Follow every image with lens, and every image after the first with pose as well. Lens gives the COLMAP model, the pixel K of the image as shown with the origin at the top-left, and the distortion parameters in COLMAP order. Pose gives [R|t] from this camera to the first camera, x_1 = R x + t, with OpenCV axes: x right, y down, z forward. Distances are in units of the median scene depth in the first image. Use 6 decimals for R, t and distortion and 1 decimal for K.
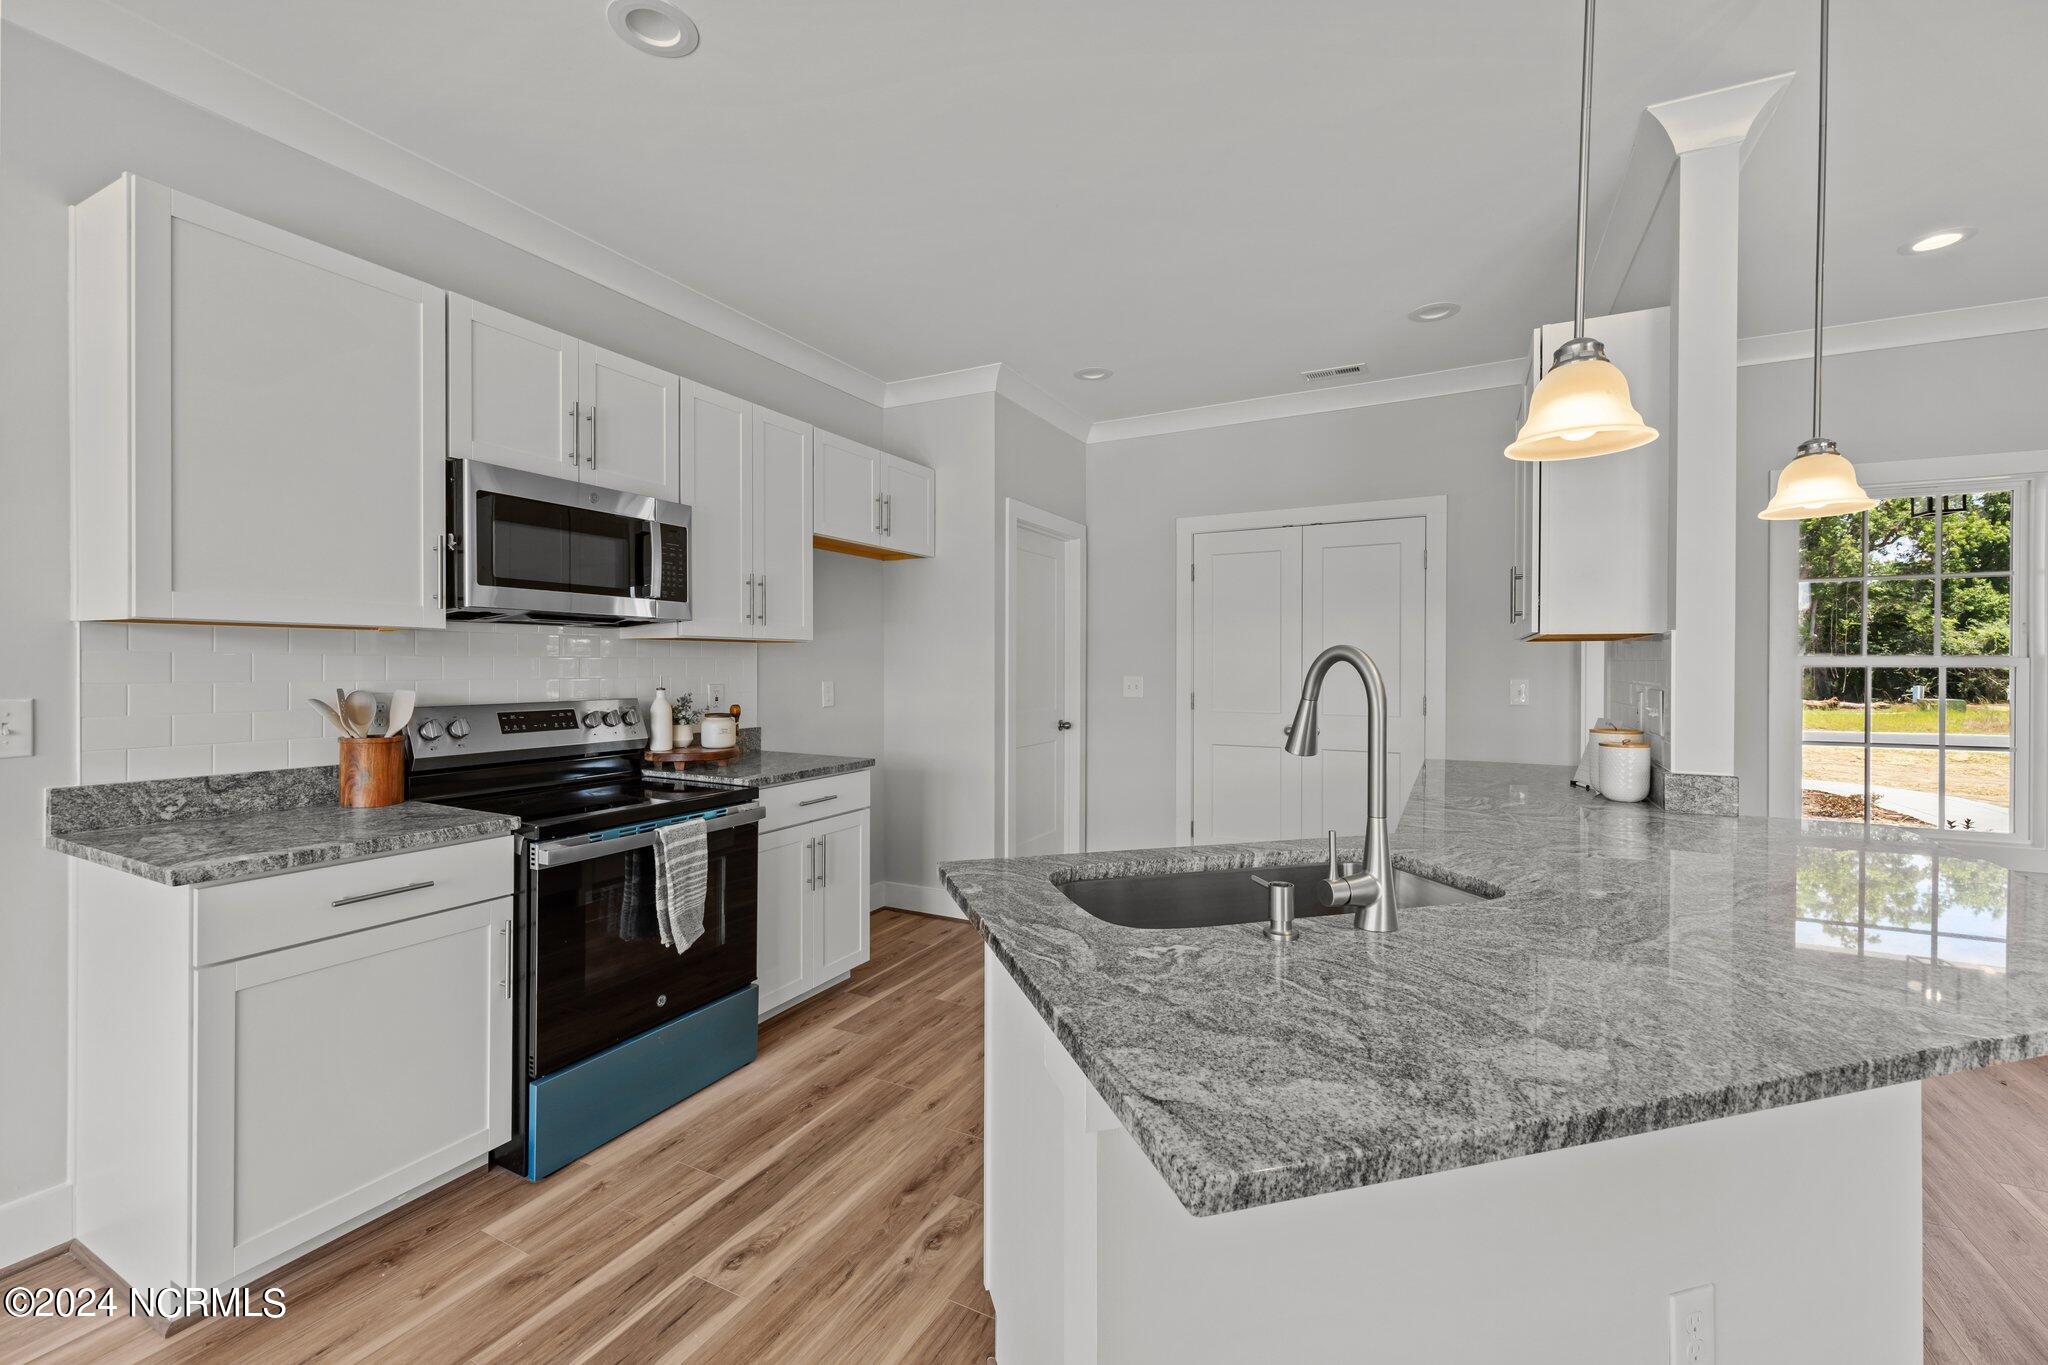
lens RADIAL K [[843.4, 0, 1030.2], [0, 843.4, 670.2], [0, 0, 1]] dist [0.005129, -0.001024]
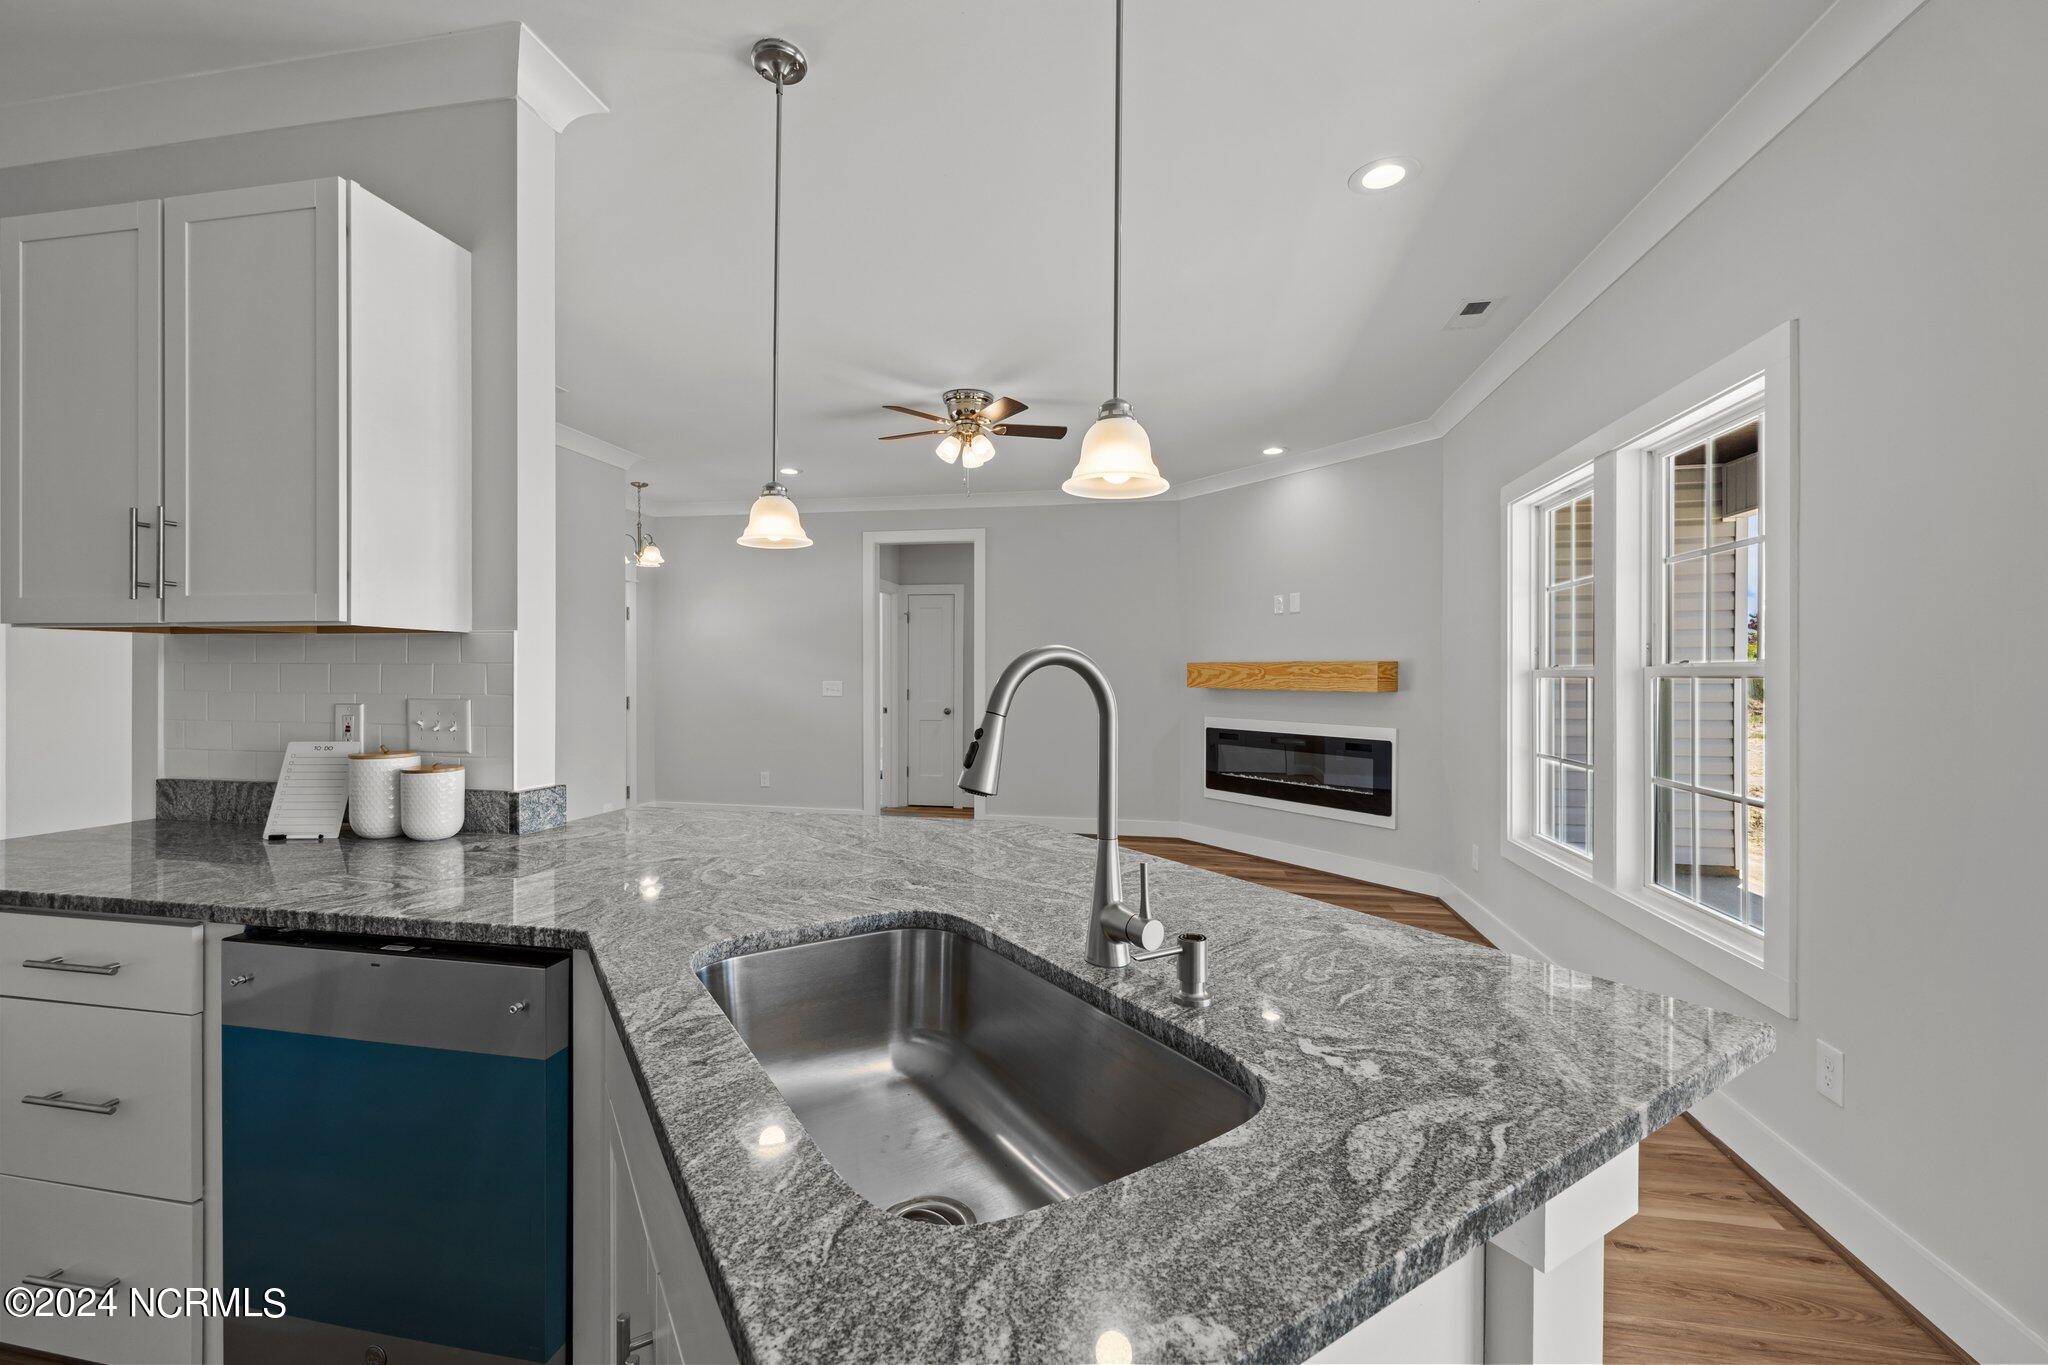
lens RADIAL K [[843.4, 0, 1006.6], [0, 843.4, 681.0], [0, 0, 1]] dist [0.005129, -0.001024]
pose [[-0.273636, -0.009991, 0.961781, -0.280085], [0.001978, 0.999938, 0.010950, -0.003971], [-0.961831, 0.004899, -0.273600, 0.881952]]
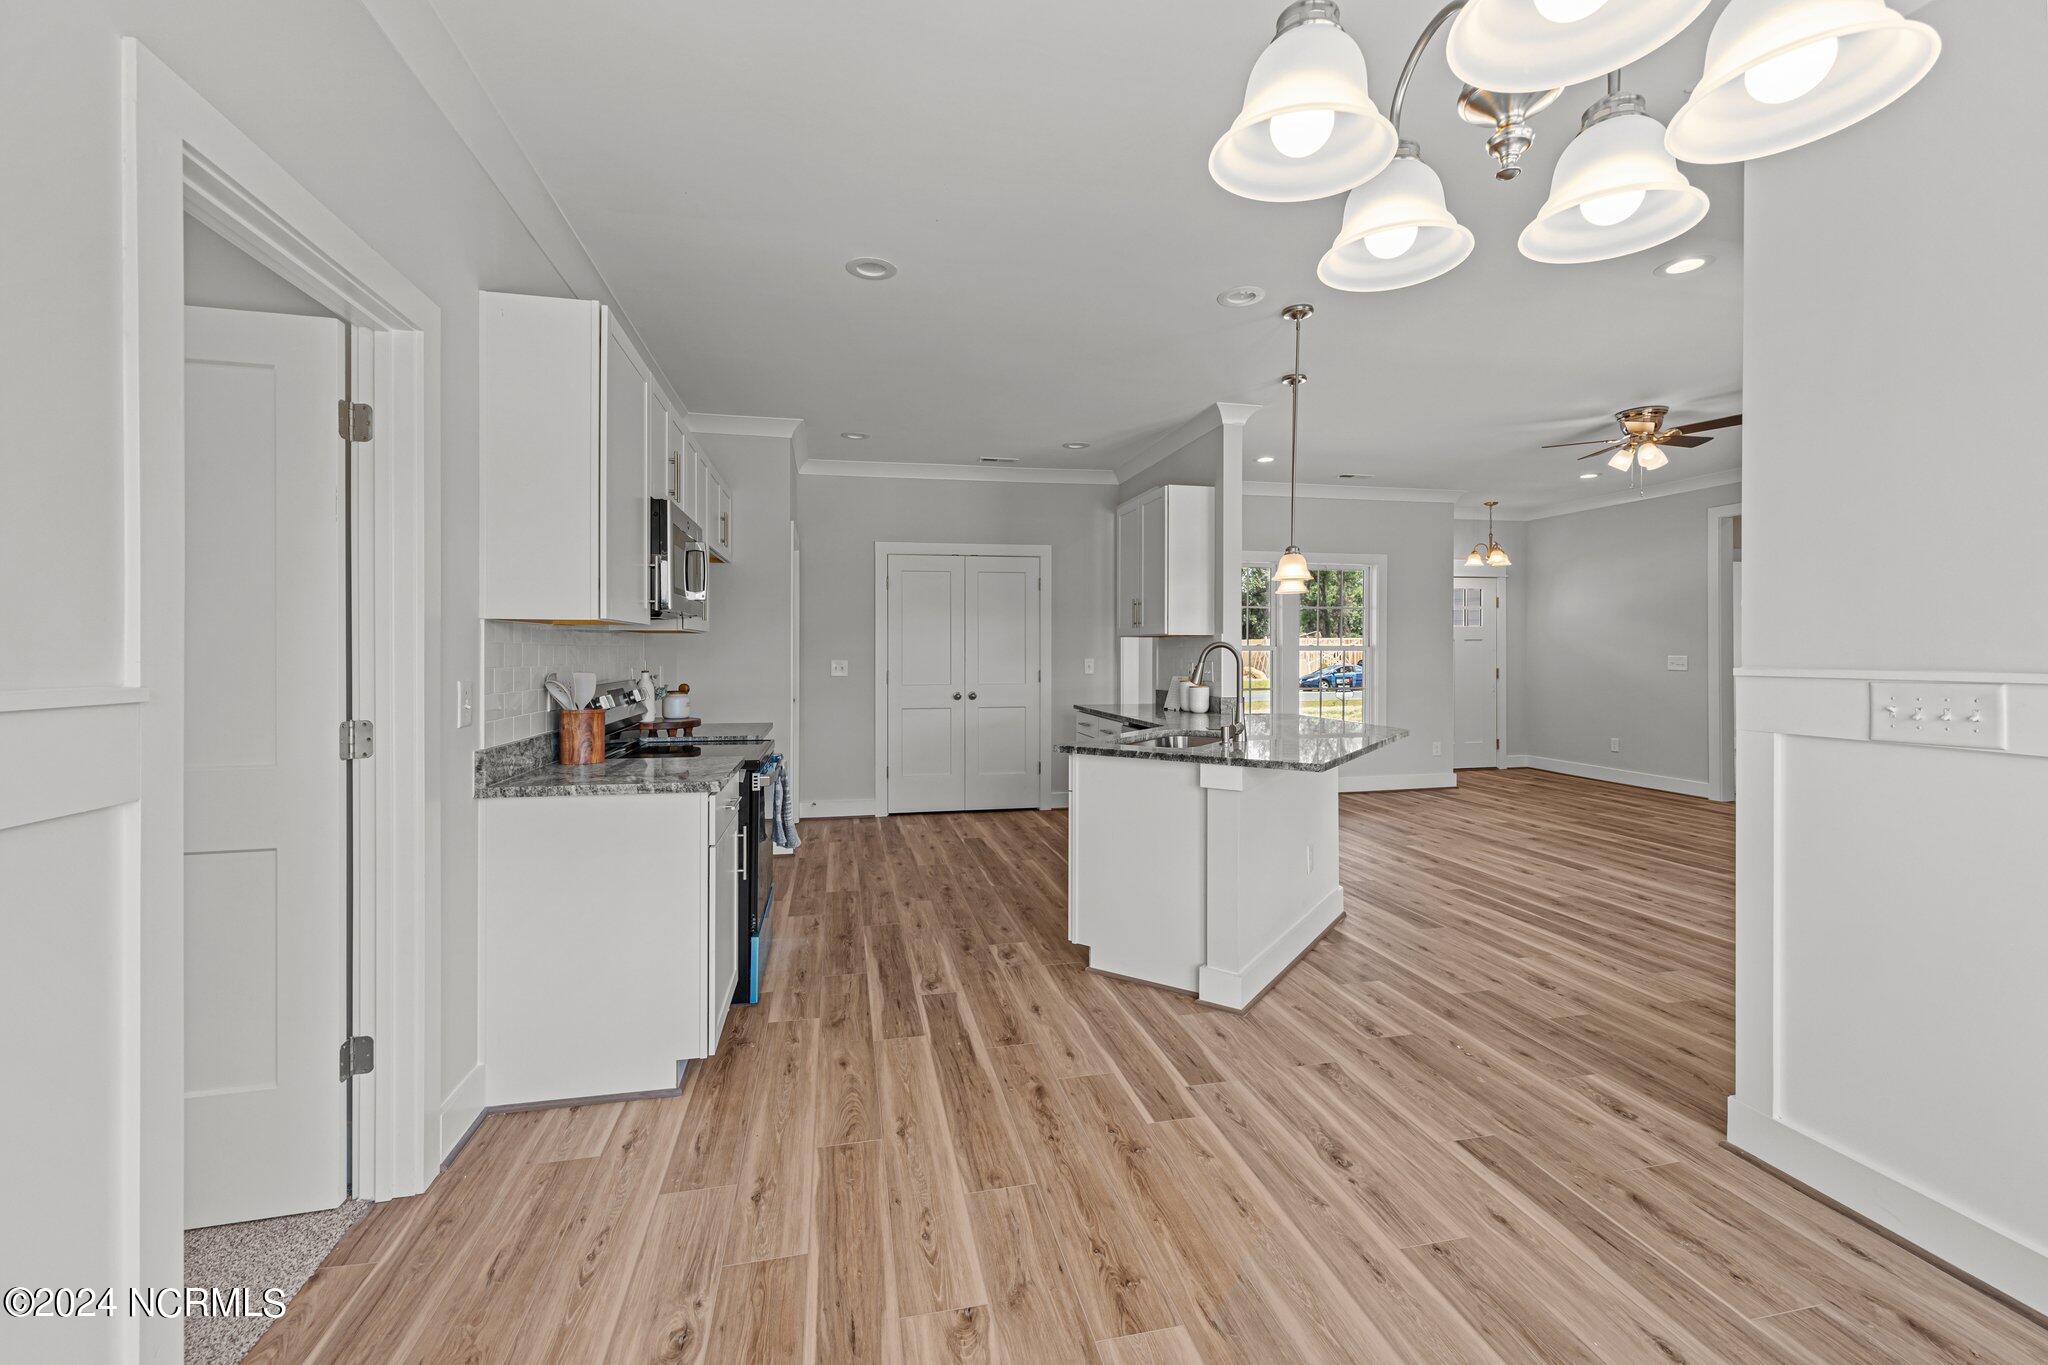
lens RADIAL K [[843.4, 0, 1027.4], [0, 843.4, 665.5], [0, 0, 1]] dist [0.005129, -0.001024]
pose [[0.768473, -0.015074, 0.639704, -1.282150], [0.009444, 0.999881, 0.012216, 0.005592], [-0.639812, -0.003346, 0.768524, -0.473505]]
